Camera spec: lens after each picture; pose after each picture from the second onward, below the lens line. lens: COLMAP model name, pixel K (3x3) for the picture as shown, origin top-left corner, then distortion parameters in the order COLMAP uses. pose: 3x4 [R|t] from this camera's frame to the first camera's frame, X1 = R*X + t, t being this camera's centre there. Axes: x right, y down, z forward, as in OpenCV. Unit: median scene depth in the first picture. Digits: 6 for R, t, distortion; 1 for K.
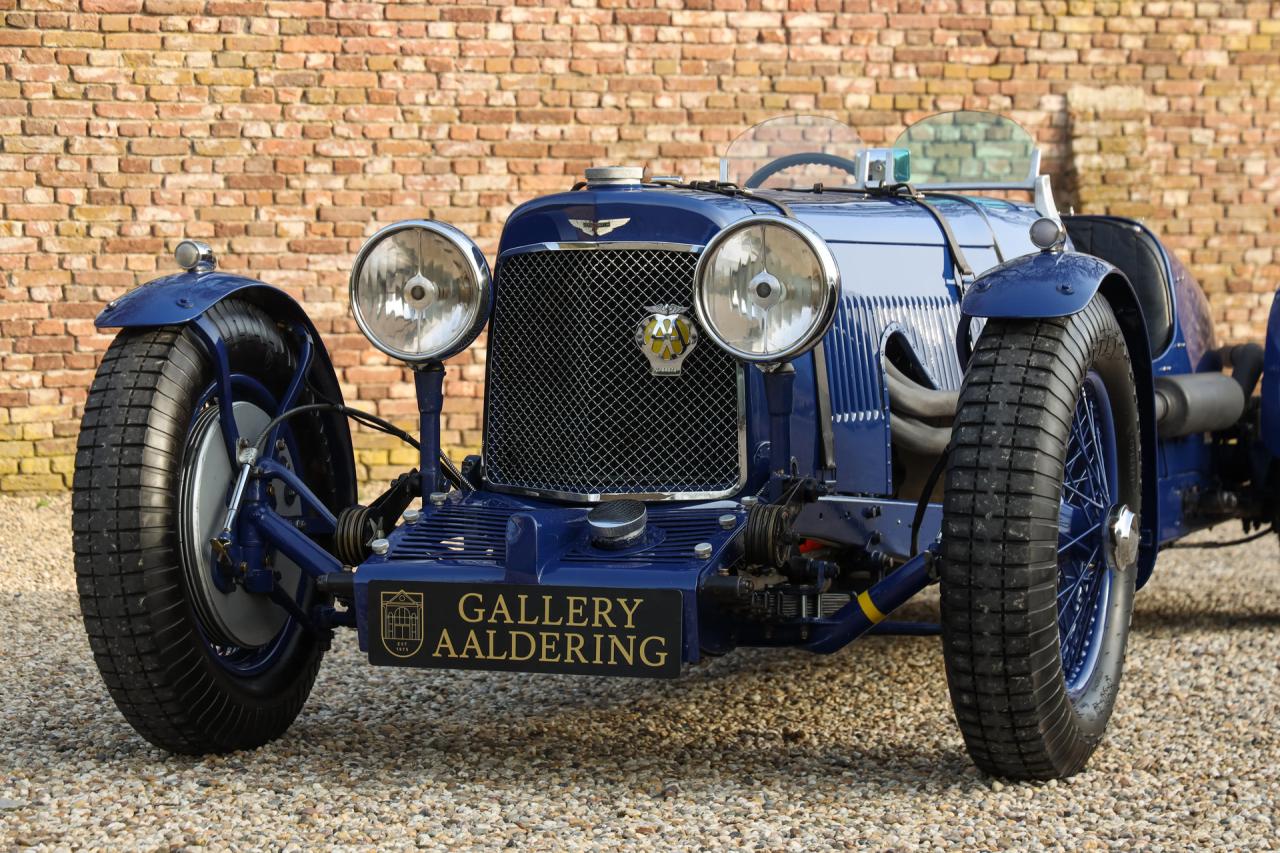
lens RADIAL K [[3460.4, 0, 669.3], [0, 3460.4, 428.3], [0, 0, 1]] dist [0.229044, 0.101748]
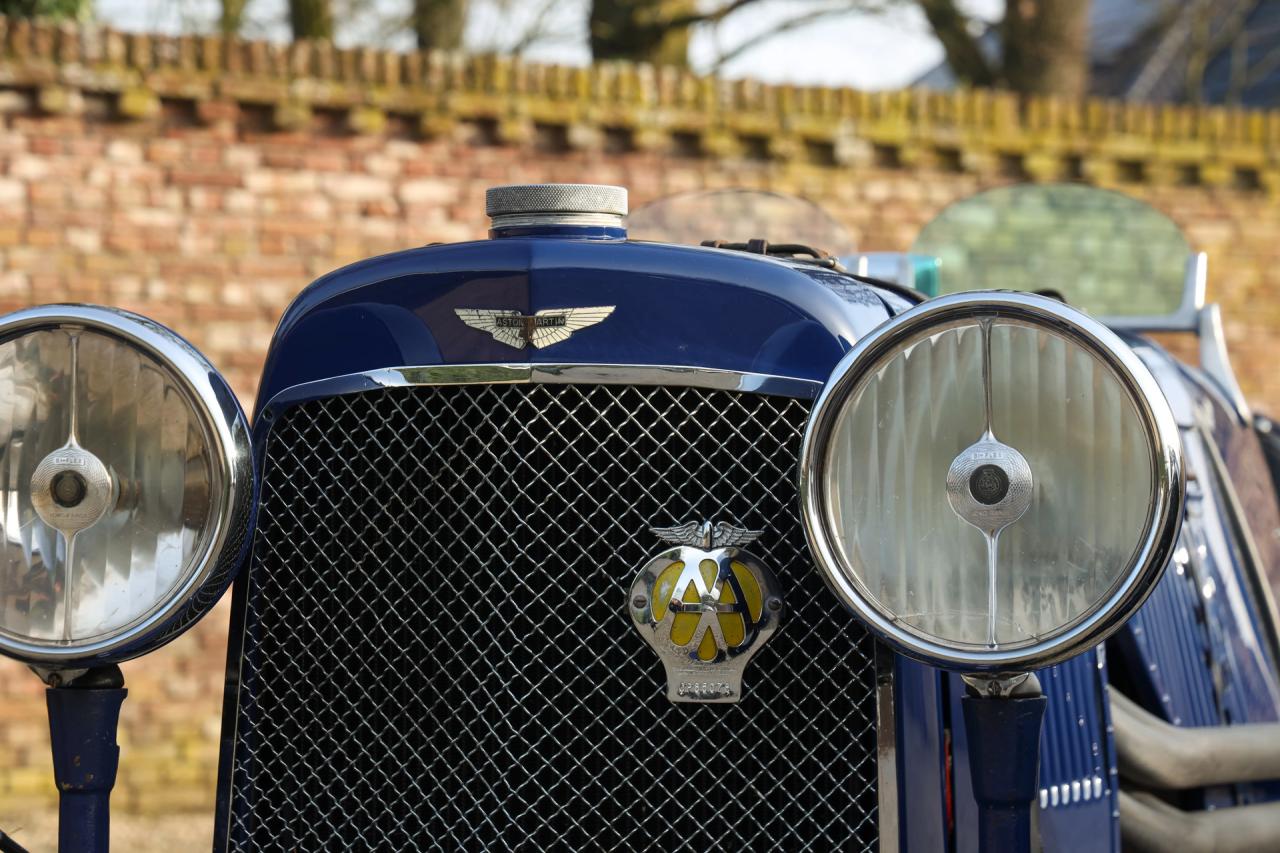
lens RADIAL K [[3688.7, 0, 684.2], [0, 3688.7, 430.7], [0, 0, 1]] dist [0.042649, 0.294724]
pose [[0.988077, 0.014278, 0.153296, -0.068130], [-0.002302, 0.996949, -0.078021, -0.013153], [-0.153942, 0.076738, 0.985095, 0.578353]]
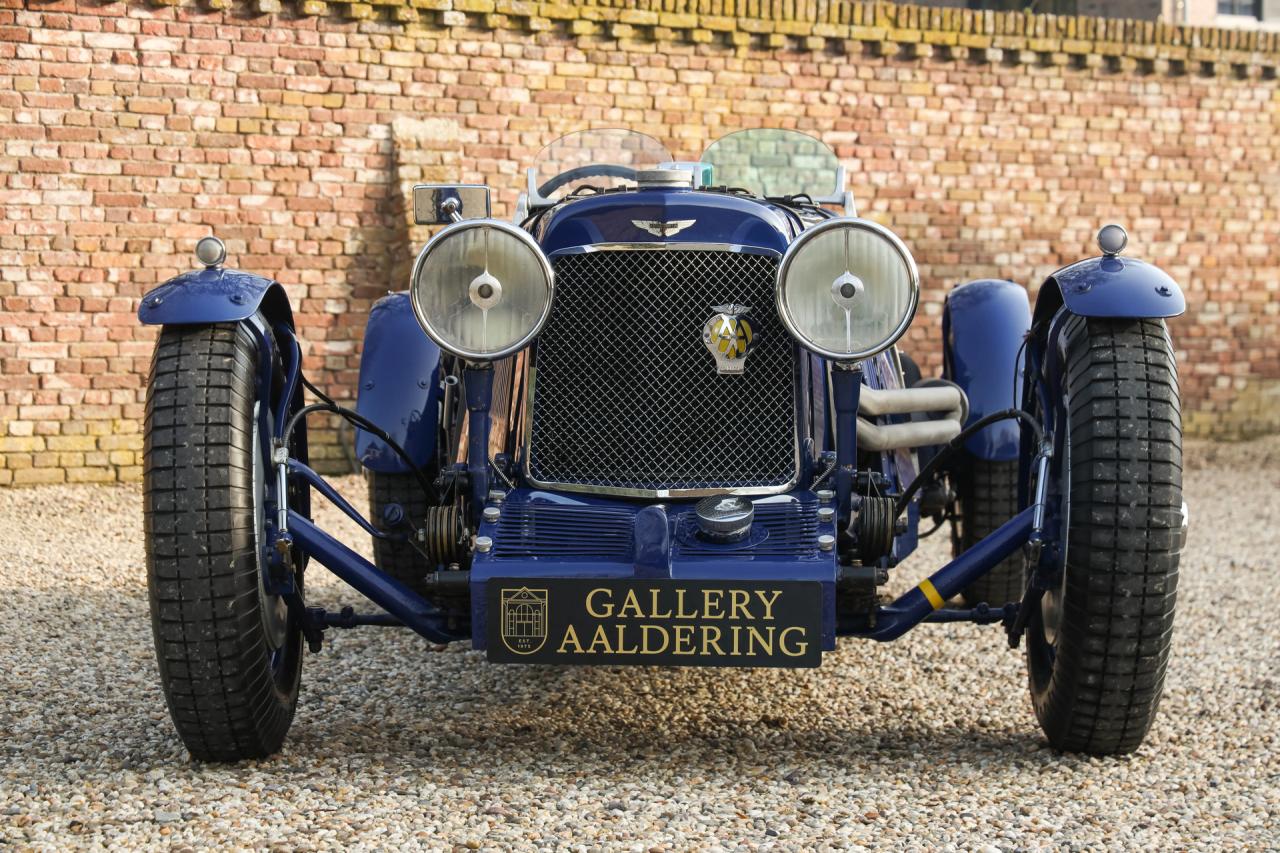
lens RADIAL K [[3211.9, 0, 698.6], [0, 3211.9, 425.0], [0, 0, 1]] dist [0.204177, -0.391416]
pose [[0.945710, -0.003365, 0.324993, -0.317752], [0.005408, 0.999971, -0.005384, 0.005007], [-0.324966, 0.006849, 0.945701, 0.102052]]
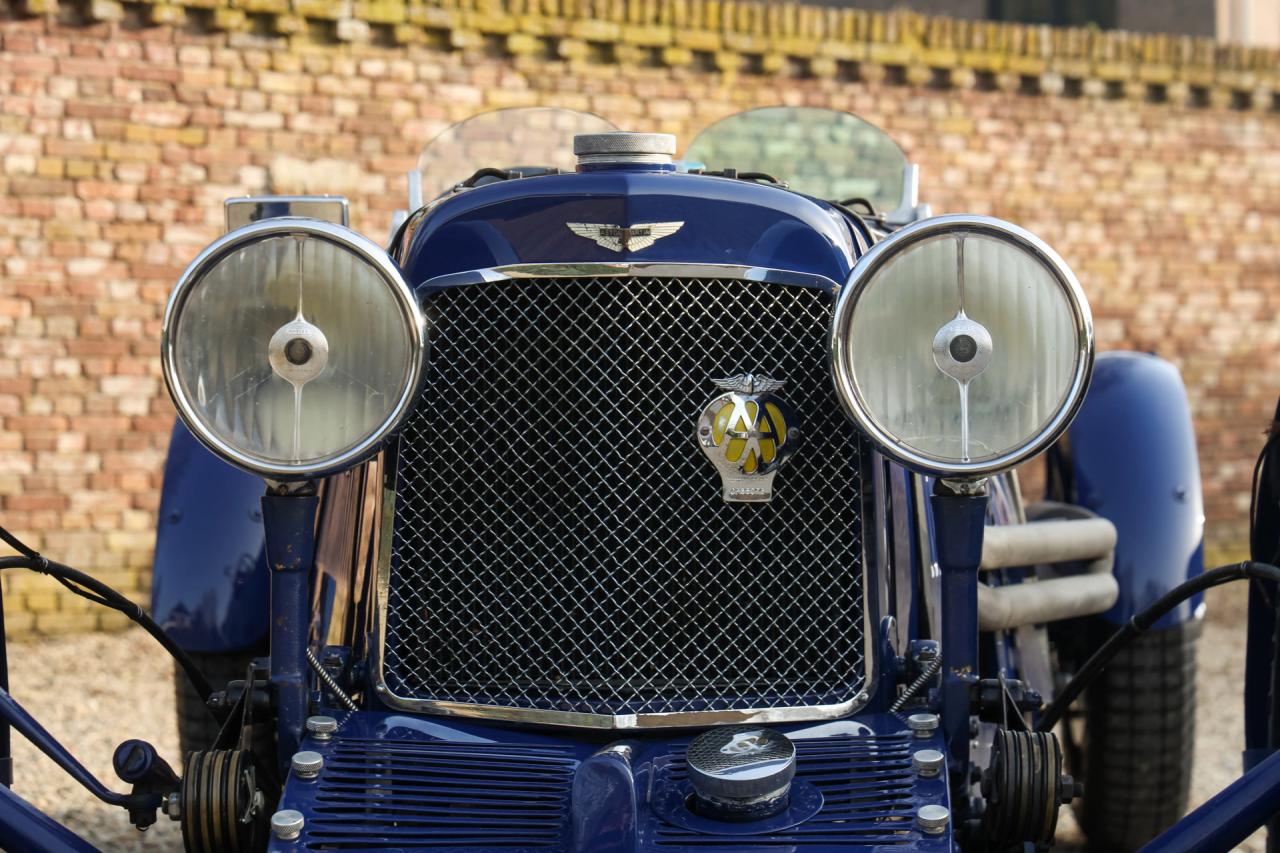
lens RADIAL K [[3673.9, 0, 720.5], [0, 3673.9, 428.0], [0, 0, 1]] dist [0.051994, 1.140537]
pose [[0.941091, 0.004264, 0.338125, -0.206480], [0.009247, 0.999222, -0.038340, -0.004251], [-0.338026, 0.039208, 0.940320, 0.435975]]
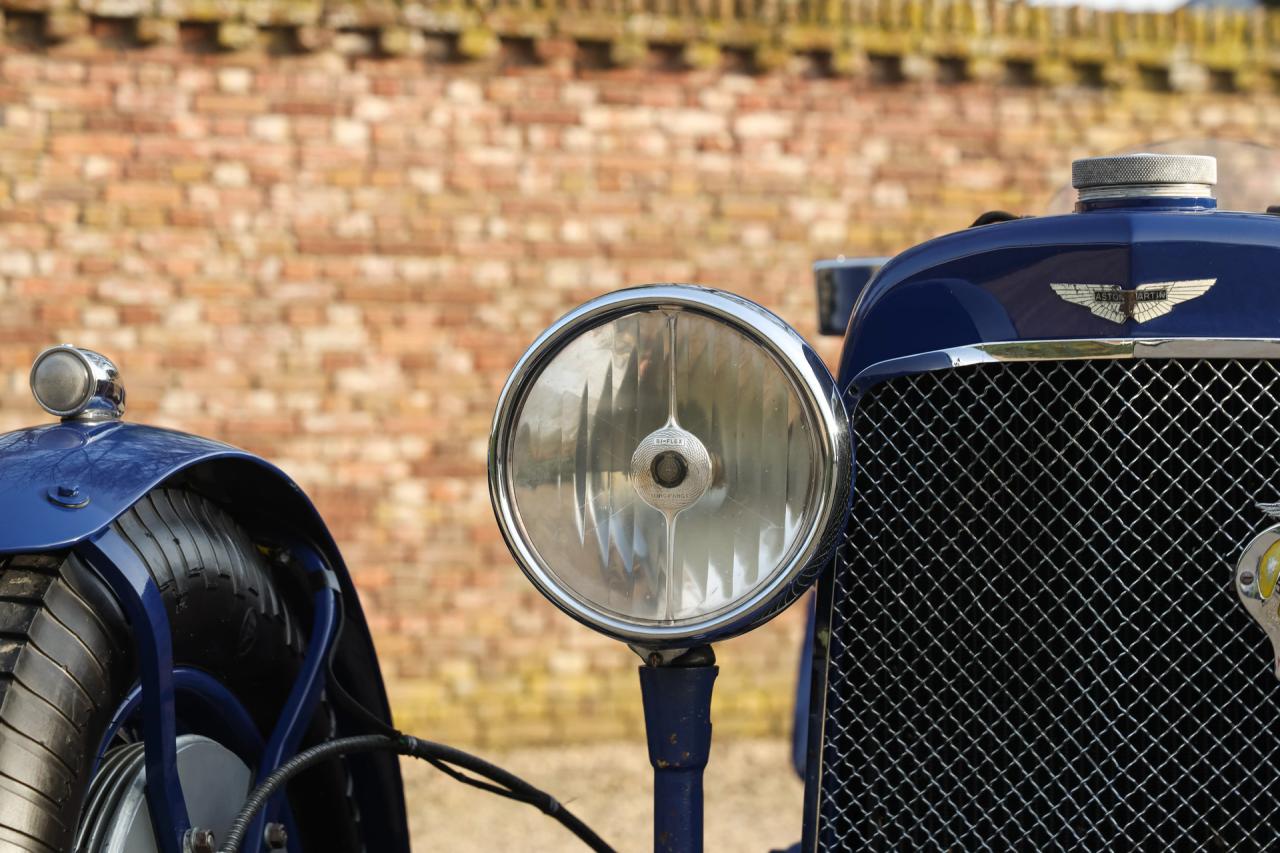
lens RADIAL K [[3688.7, 0, 684.2], [0, 3688.7, 430.7], [0, 0, 1]] dist [0.042649, 0.294724]
pose [[0.996747, 0.000836, 0.080586, -0.105086], [0.003766, 0.998371, -0.056939, -0.019629], [-0.080502, 0.057058, 0.995120, 0.584741]]
